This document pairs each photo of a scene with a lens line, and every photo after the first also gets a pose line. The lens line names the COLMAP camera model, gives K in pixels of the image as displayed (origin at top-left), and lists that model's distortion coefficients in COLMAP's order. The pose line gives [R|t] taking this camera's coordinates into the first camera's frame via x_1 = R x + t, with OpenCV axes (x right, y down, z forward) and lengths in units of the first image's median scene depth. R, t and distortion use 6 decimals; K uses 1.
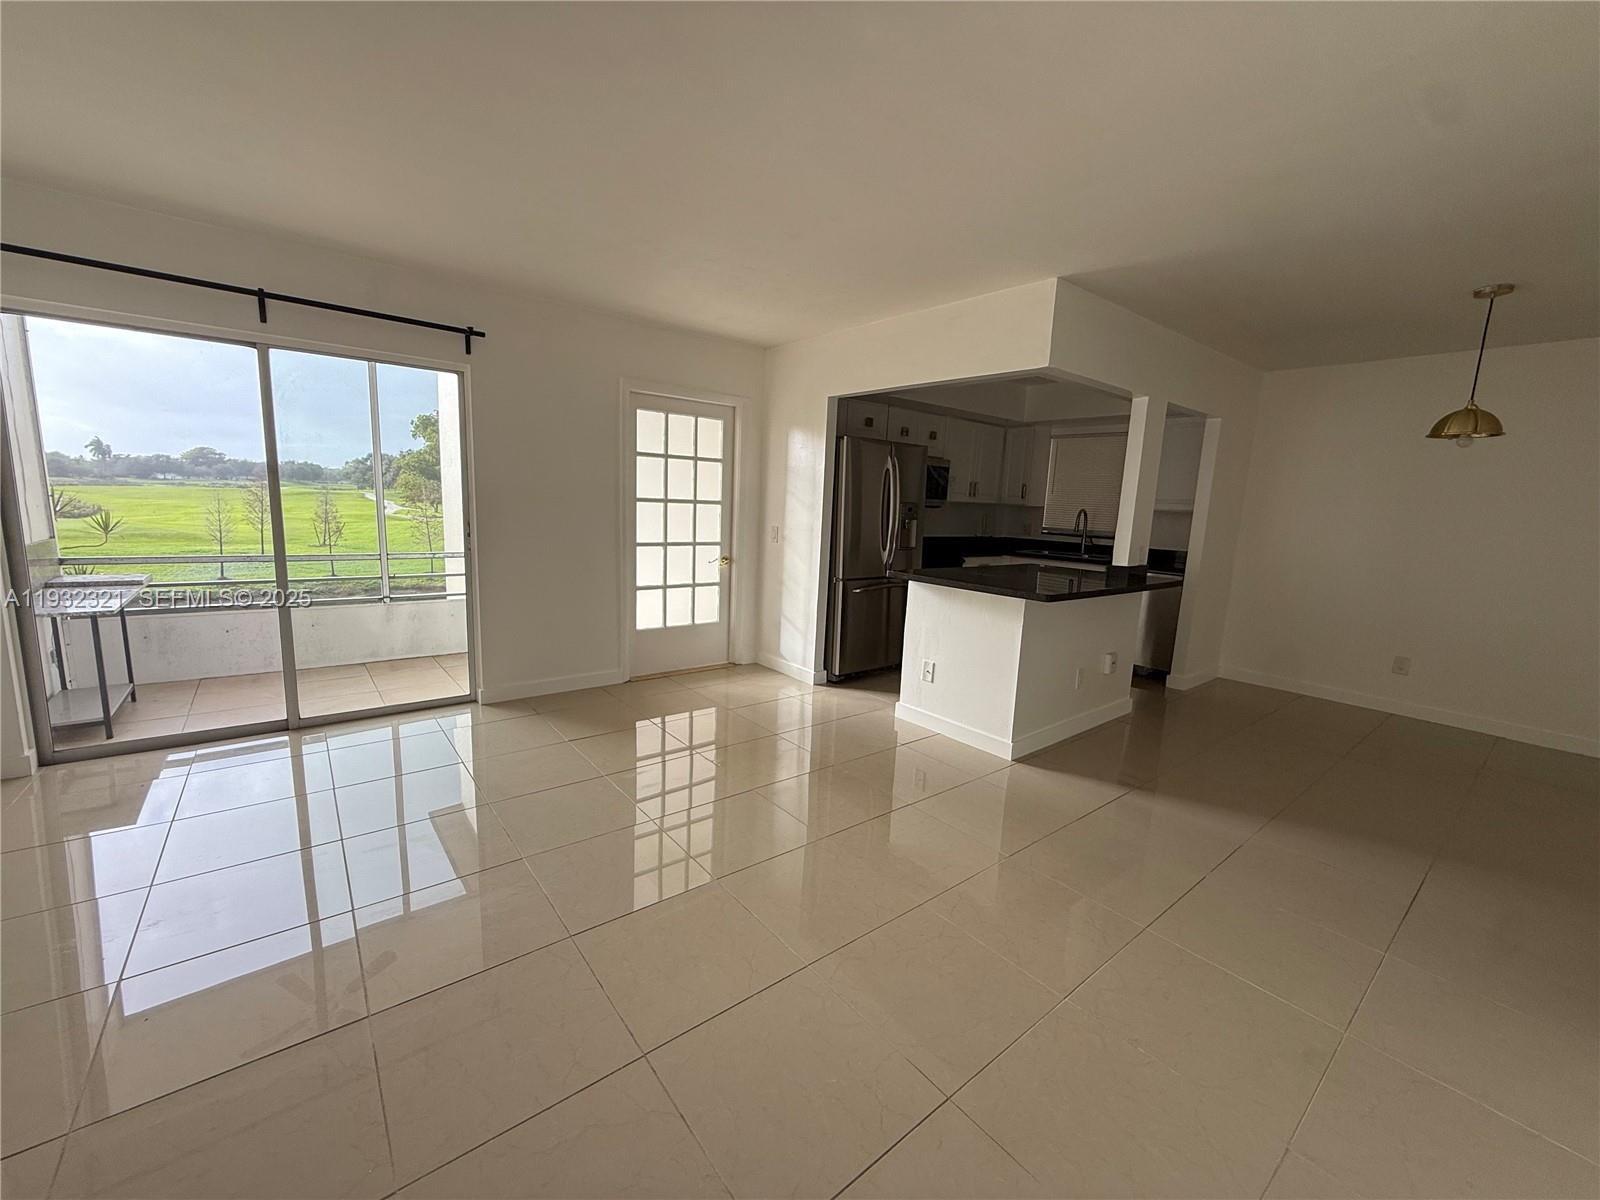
lens RADIAL K [[635.2, 0, 795.0], [0, 635.2, 598.8], [0, 0, 1]] dist [-0.002162, 0.000367]
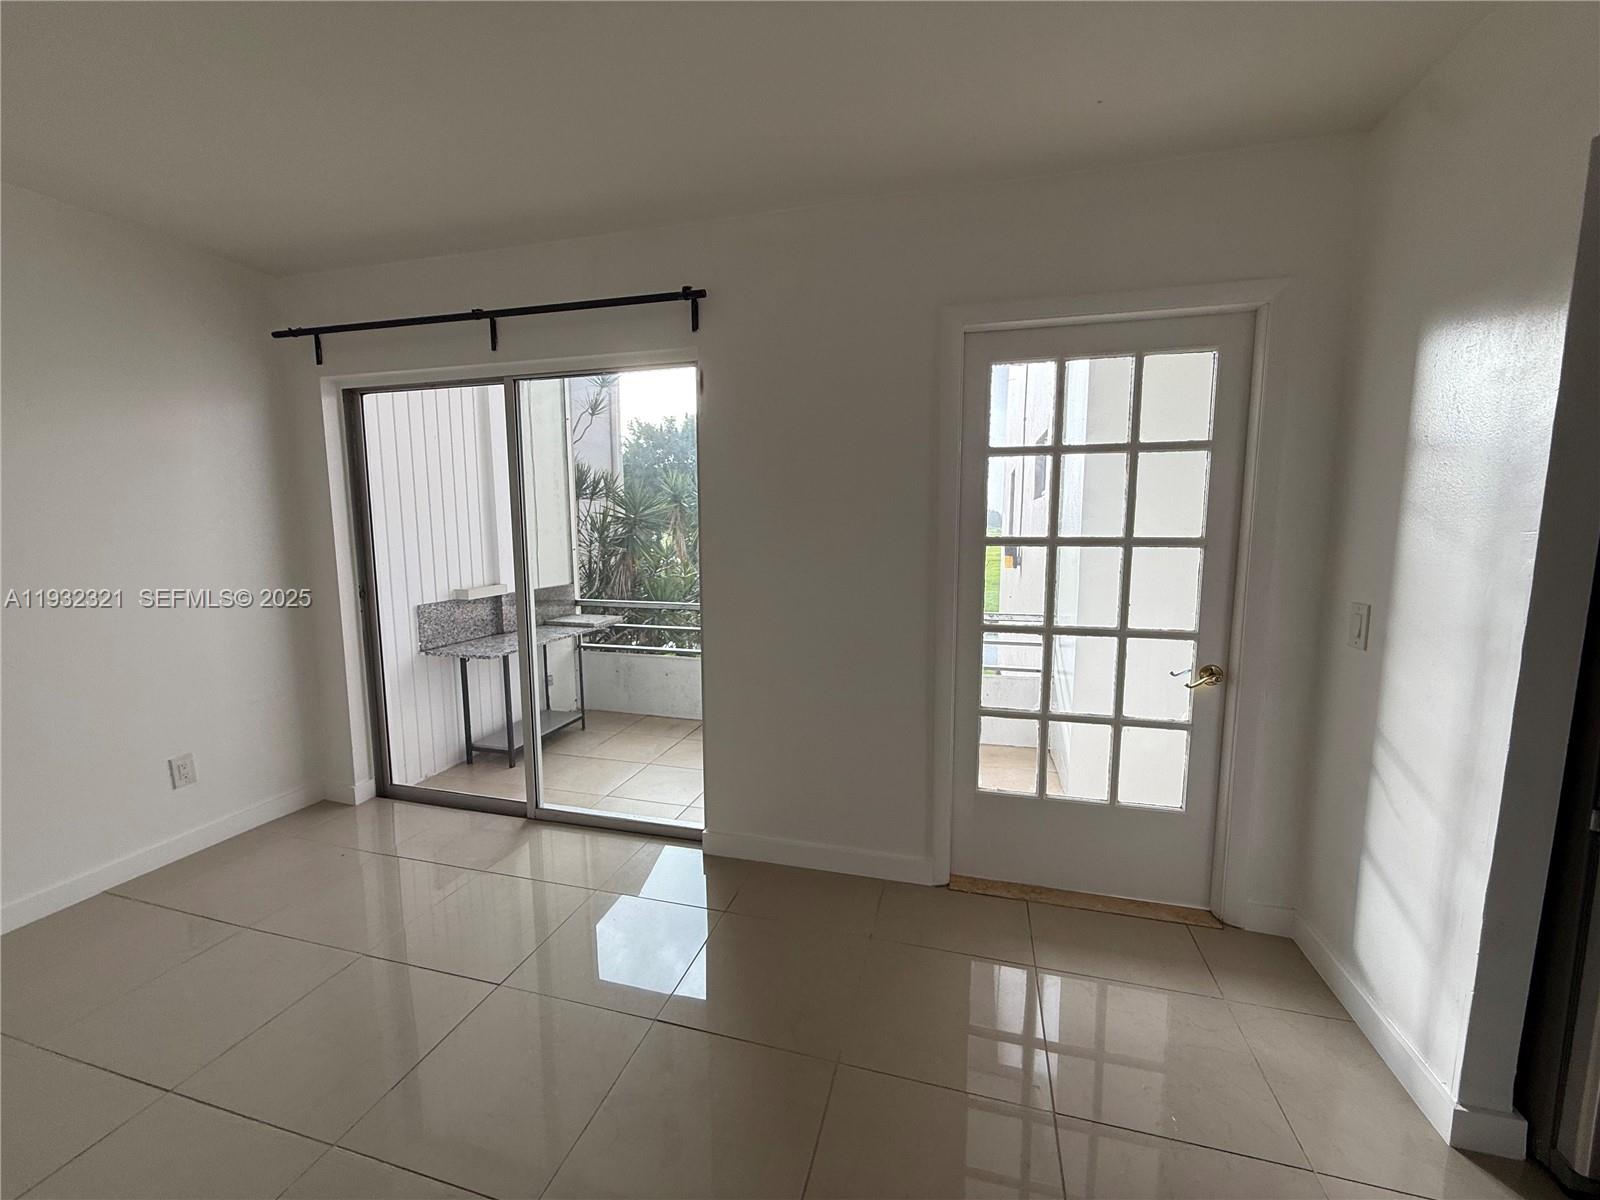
lens RADIAL K [[635.2, 0, 796.4], [0, 635.2, 600.0], [0, 0, 1]] dist [-0.002162, 0.000367]
pose [[0.588913, 0.051765, -0.806537, 0.074579], [-0.098035, 0.995153, -0.007712, -0.087212], [0.802228, 0.083610, 0.591134, 0.560583]]
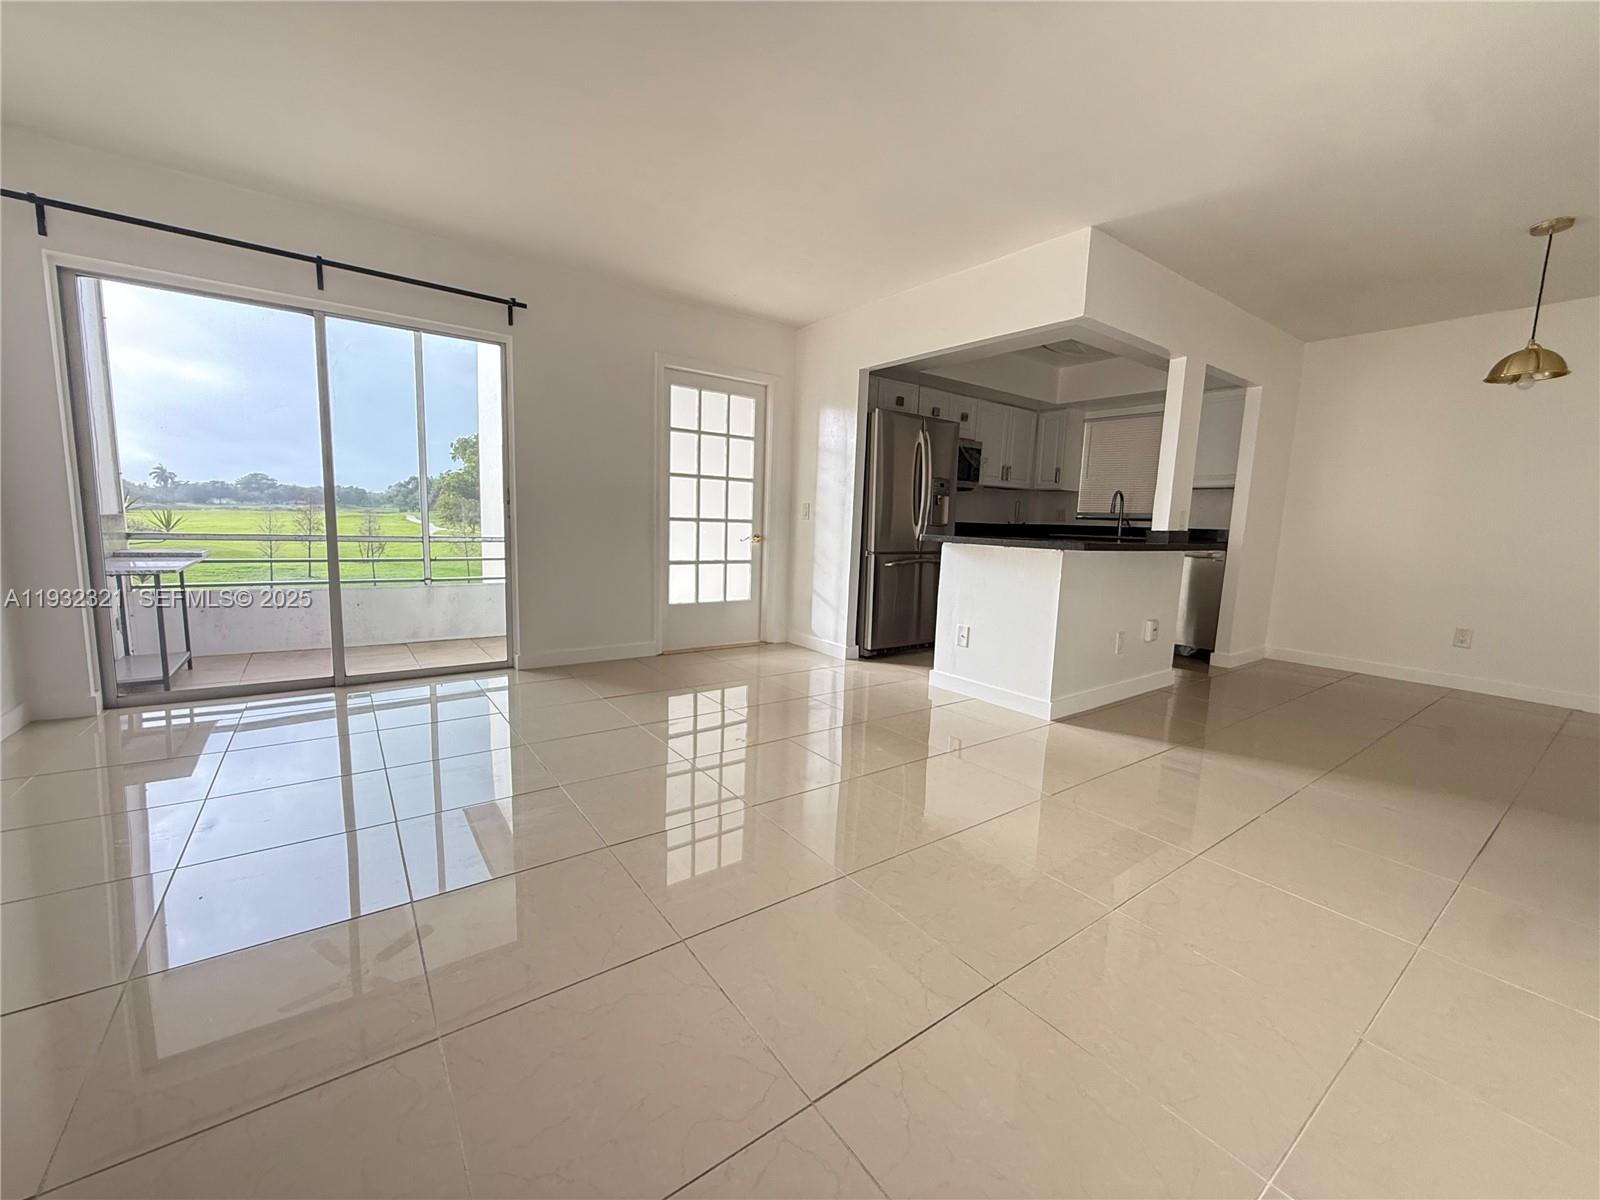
lens RADIAL K [[635.2, 0, 795.3], [0, 635.2, 598.9], [0, 0, 1]] dist [-0.002162, 0.000367]
pose [[0.999036, -0.001858, -0.043853, -0.005547], [0.000529, 0.999541, -0.030292, 0.071365], [0.043889, 0.030240, 0.998579, 0.001480]]
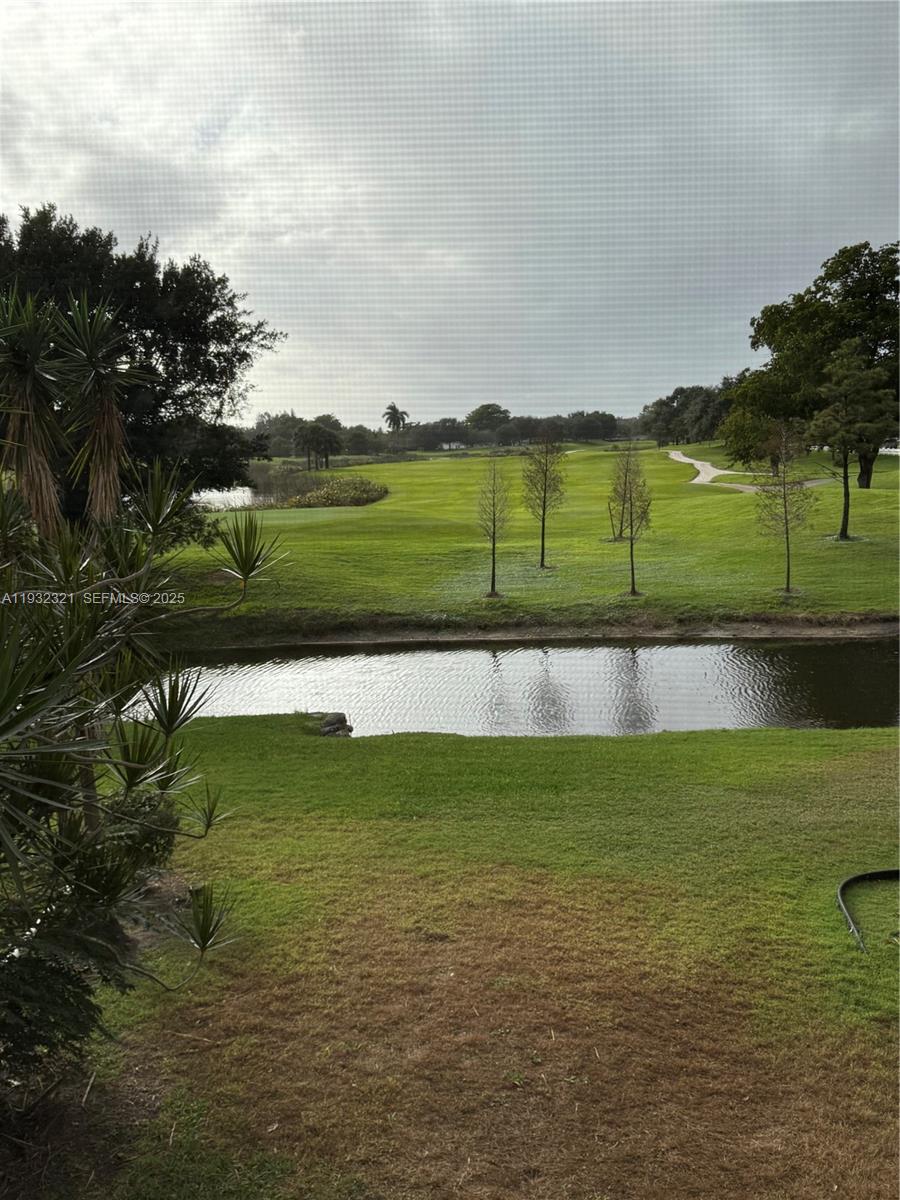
lens RADIAL K [[1141.4, 0, 455.5], [0, 1141.4, 606.6], [0, 0, 1]] dist [0.012007, 0.000000]
pose [[0.715690, 0.032764, -0.697649, -1.067210], [-0.042655, 0.999085, 0.003162, -0.191545], [0.697114, 0.027495, 0.716433, 1.269404]]
